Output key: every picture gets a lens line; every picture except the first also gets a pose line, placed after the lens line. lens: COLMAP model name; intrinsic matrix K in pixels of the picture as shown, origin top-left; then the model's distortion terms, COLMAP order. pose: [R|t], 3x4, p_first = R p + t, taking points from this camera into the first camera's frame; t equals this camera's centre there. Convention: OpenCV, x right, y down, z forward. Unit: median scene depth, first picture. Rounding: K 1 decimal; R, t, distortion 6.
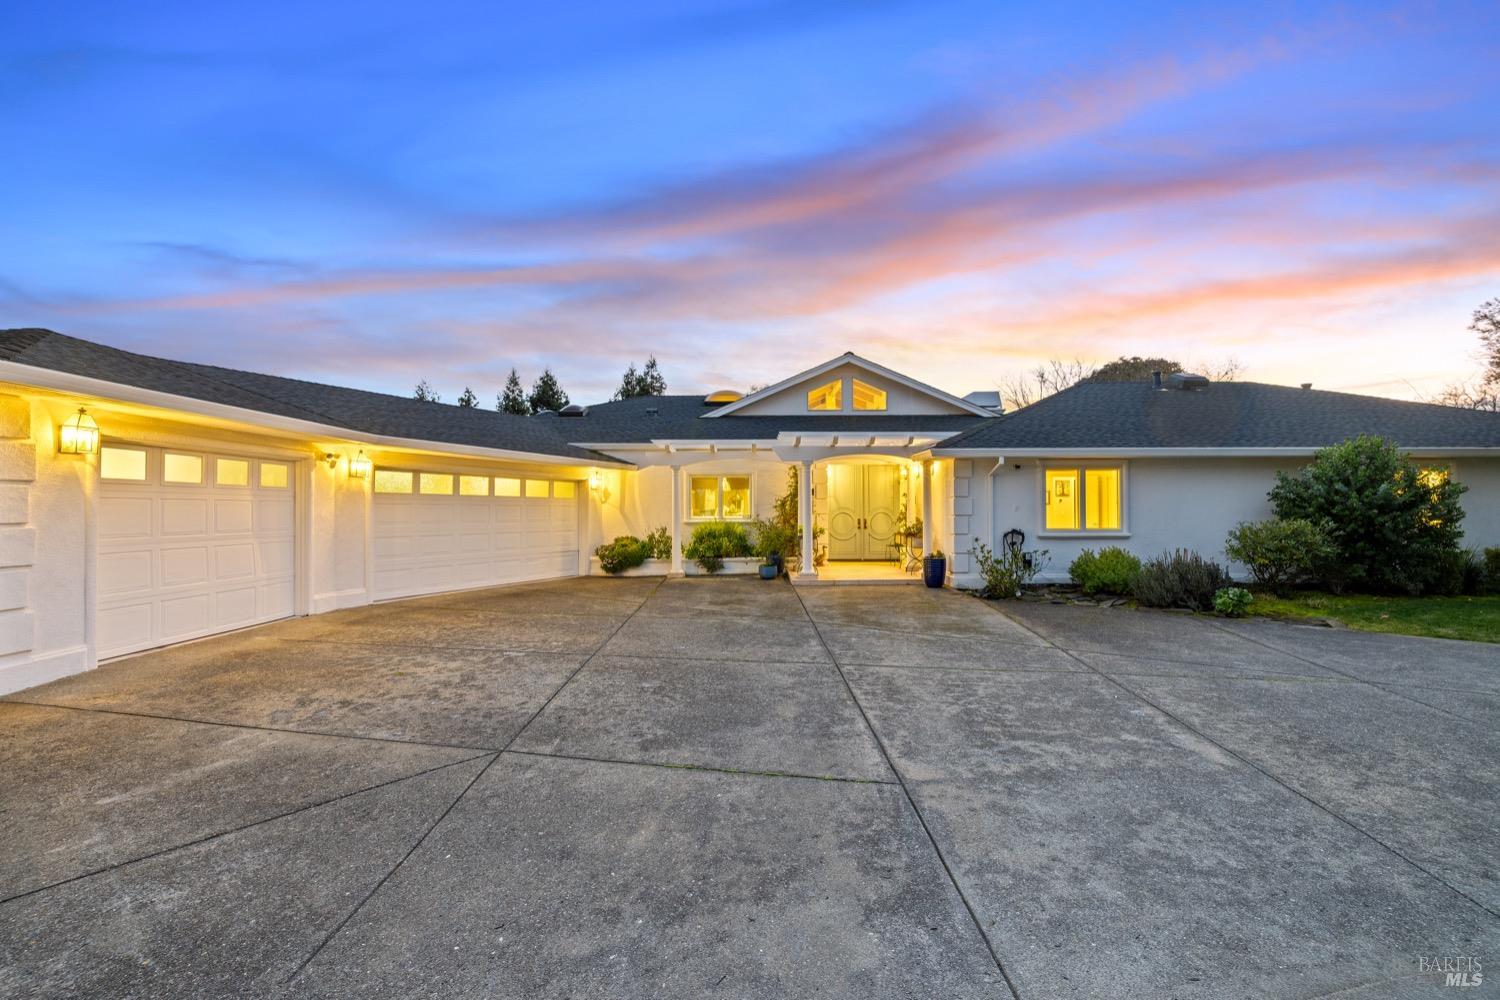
lens RADIAL K [[649.6, 0, 740.8], [0, 649.6, 500.0], [0, 0, 1]] dist [0.003940, -0.000343]
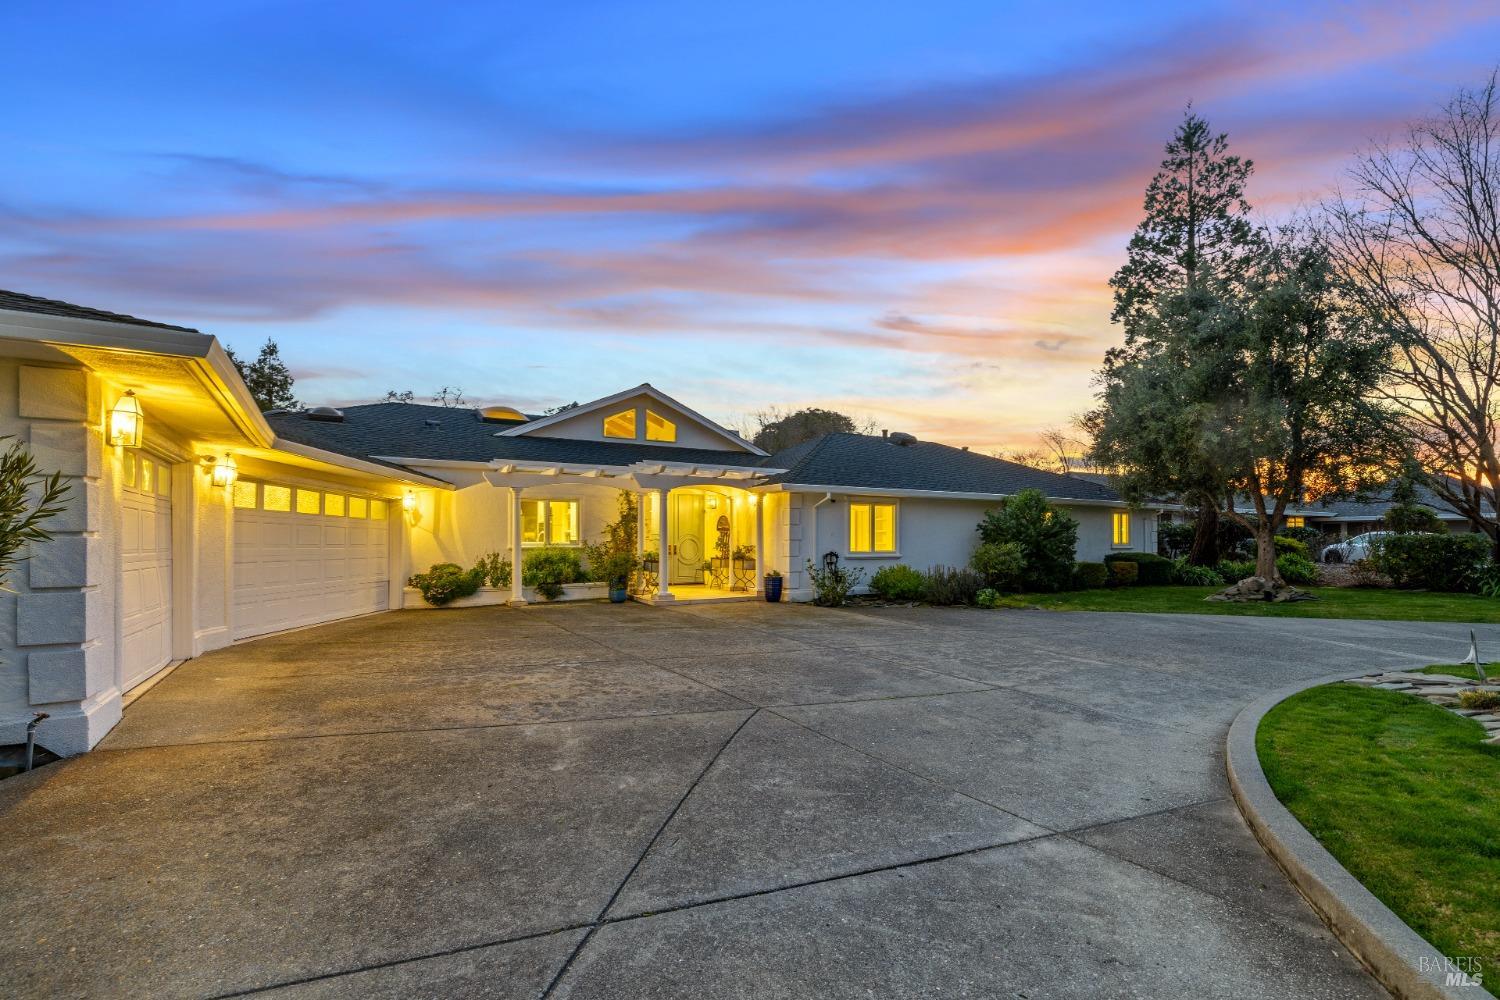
lens RADIAL K [[677.4, 0, 788.4], [0, 677.4, 543.8], [0, 0, 1]] dist [0.001104, 0.000718]
pose [[0.856463, 0.000460, 0.516209, -0.291181], [-0.010016, 0.999826, 0.015727, 0.010148], [-0.516112, -0.018640, 0.856318, -0.052518]]
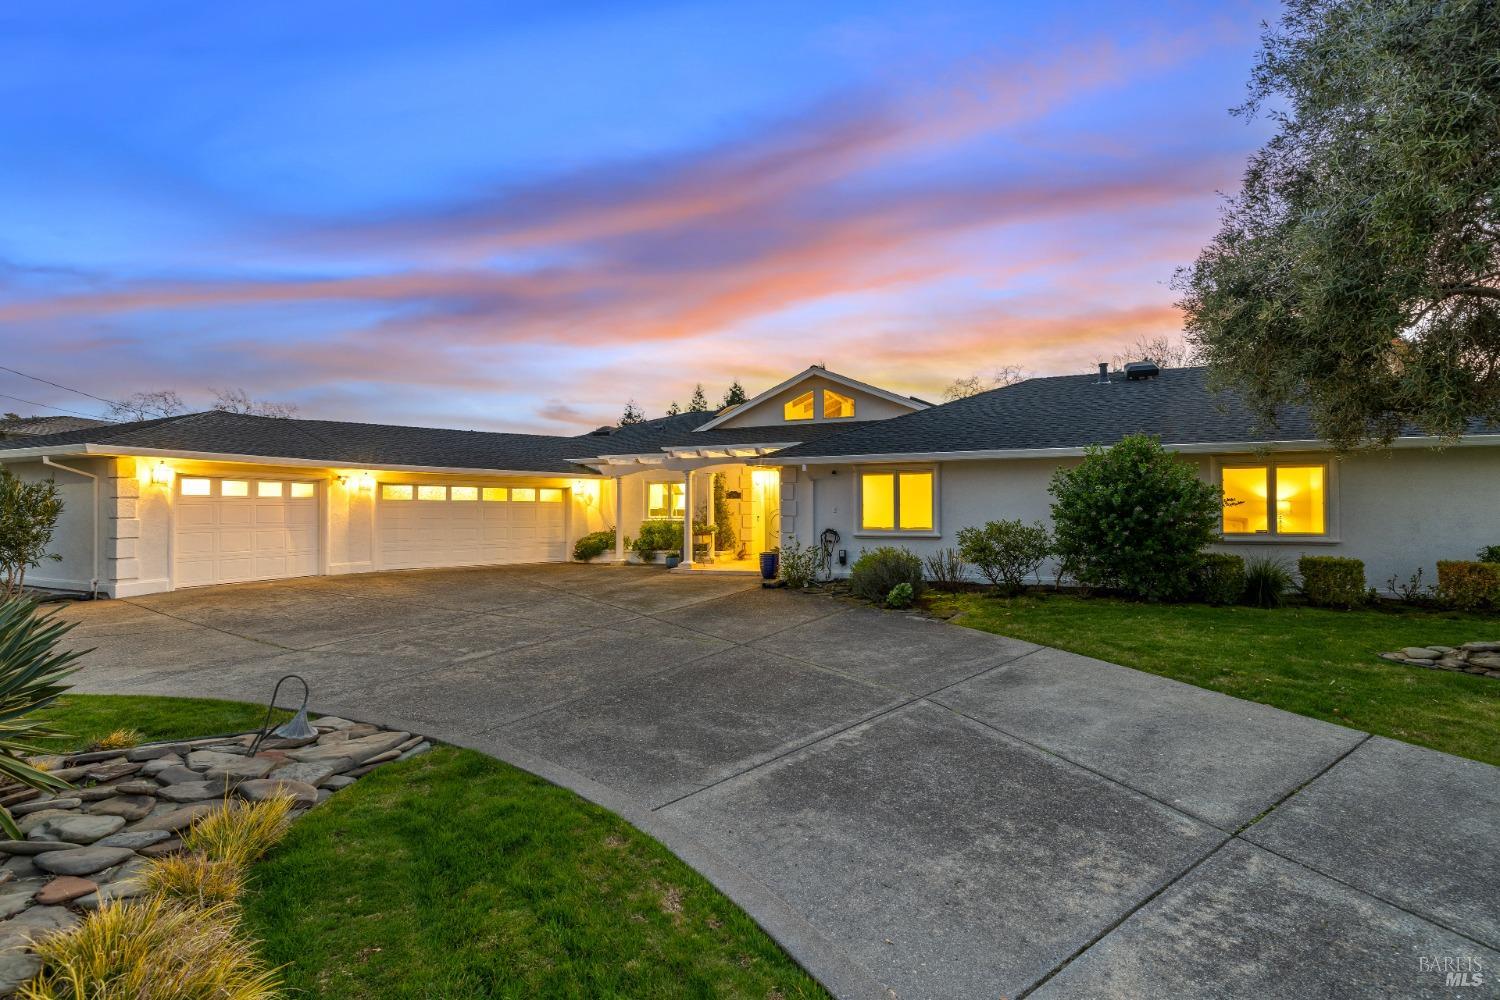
lens RADIAL K [[677.4, 0, 760.0], [0, 677.4, 502.8], [0, 0, 1]] dist [0.001104, 0.000718]
pose [[0.924320, -0.003509, -0.381603, 0.706079], [0.005111, 0.999982, 0.003185, -0.003438], [0.381585, -0.004894, 0.924321, -0.109106]]
